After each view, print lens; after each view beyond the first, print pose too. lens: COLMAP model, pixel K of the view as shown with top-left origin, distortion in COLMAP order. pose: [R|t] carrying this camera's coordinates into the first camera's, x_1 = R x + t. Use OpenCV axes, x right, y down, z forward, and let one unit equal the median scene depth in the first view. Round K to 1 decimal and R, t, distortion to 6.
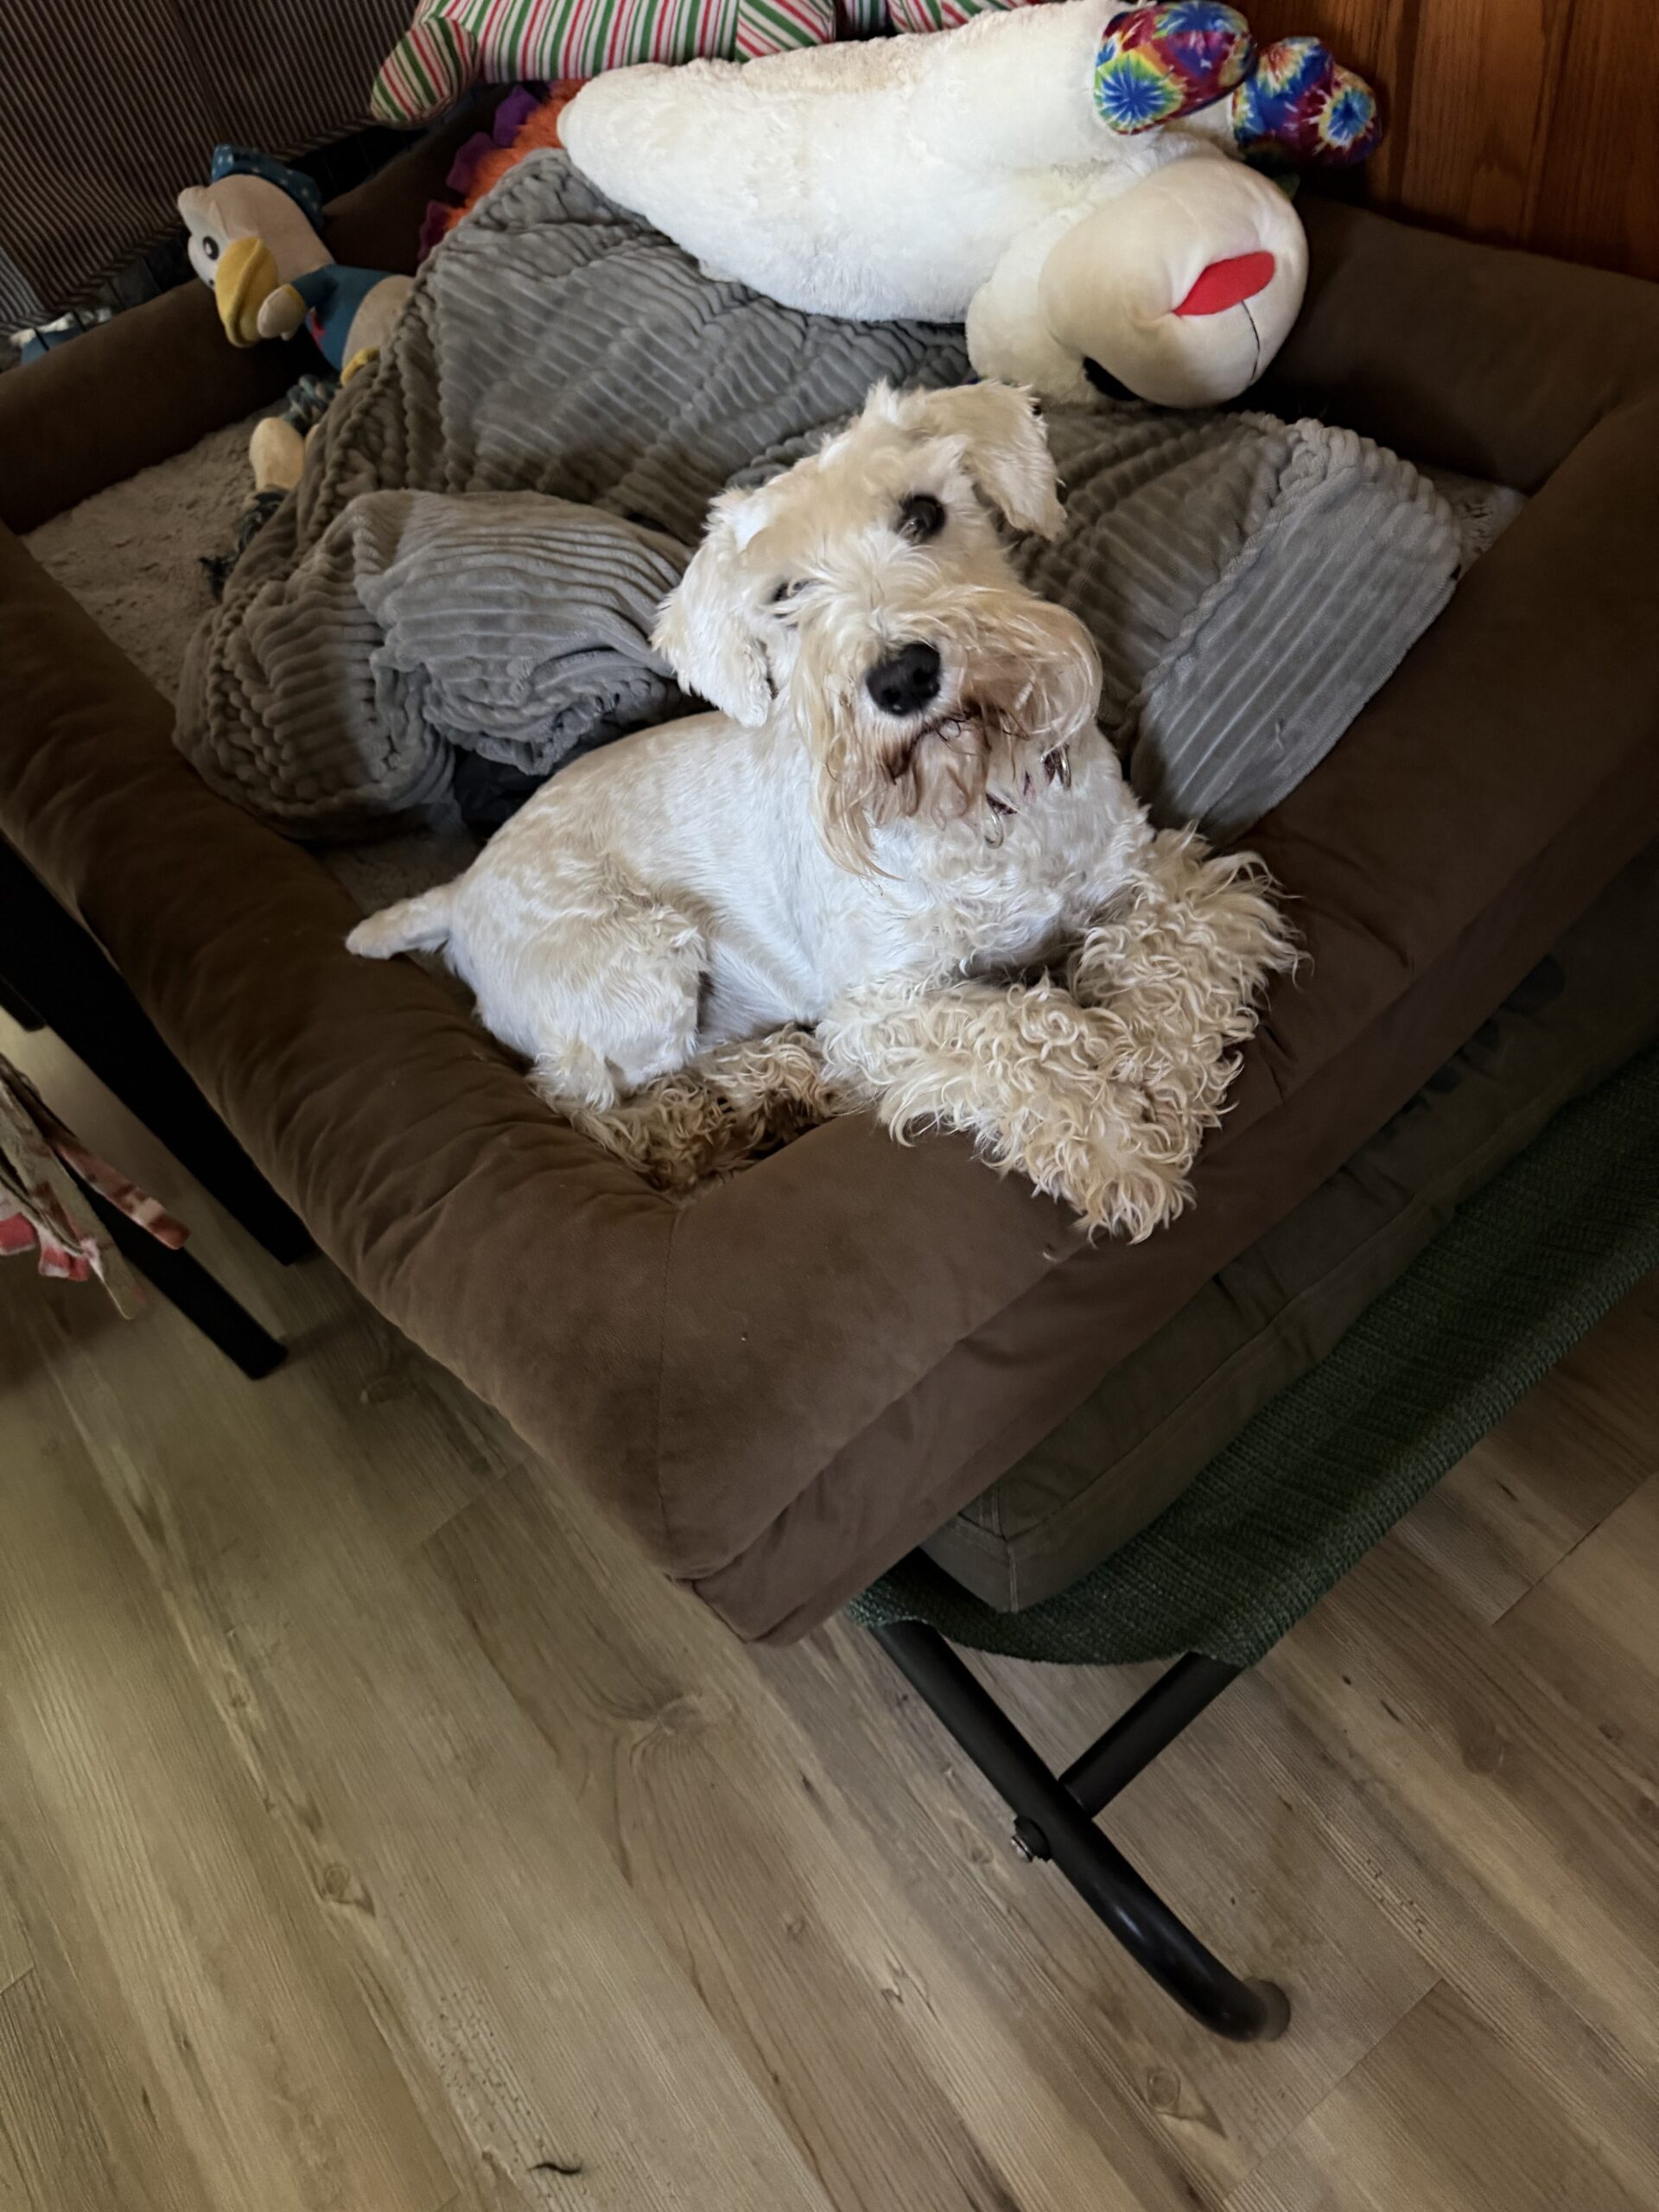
lens RADIAL K [[1573.0, 0, 852.9], [0, 1573.0, 1109.2], [0, 0, 1]] dist [-0.031961, 0.003761]
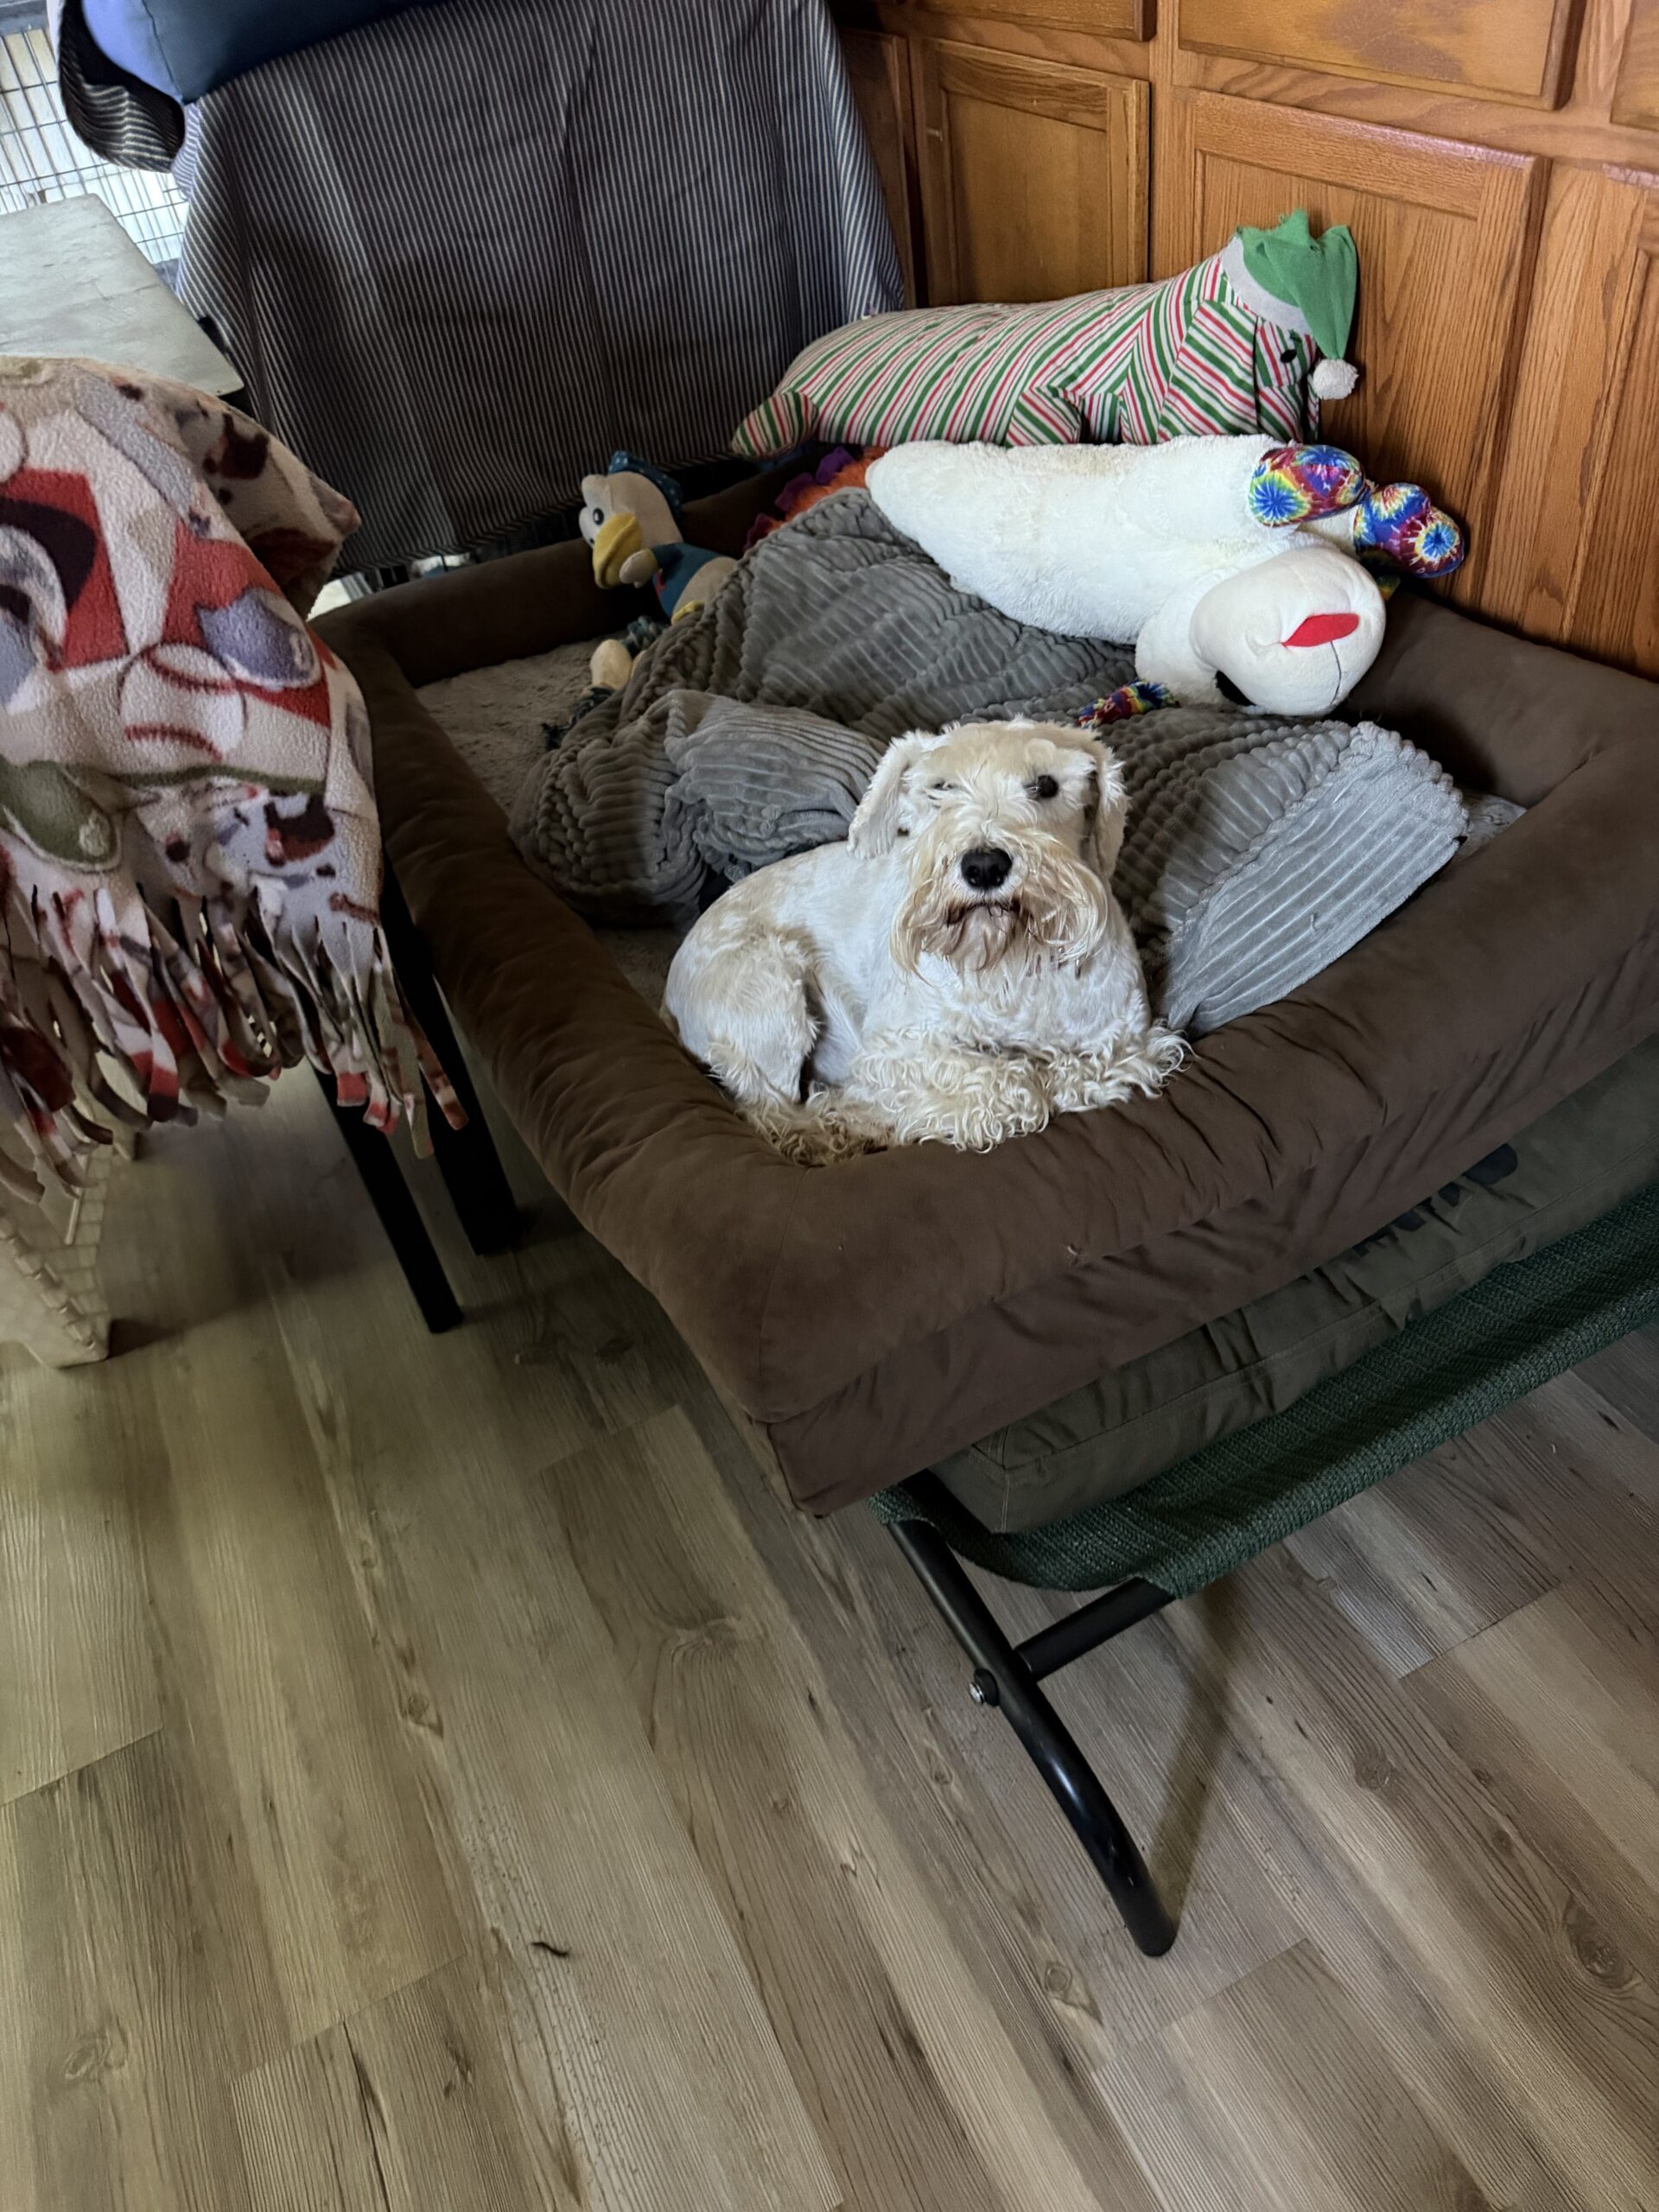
lens RADIAL K [[1561.0, 0, 822.9], [0, 1561.0, 1116.9], [0, 0, 1]] dist [0.046760, -0.171244]
pose [[0.977833, 0.181240, -0.104854, 0.024005], [-0.198905, 0.960474, -0.194748, 0.222485], [0.065413, 0.211287, 0.975233, -0.271547]]
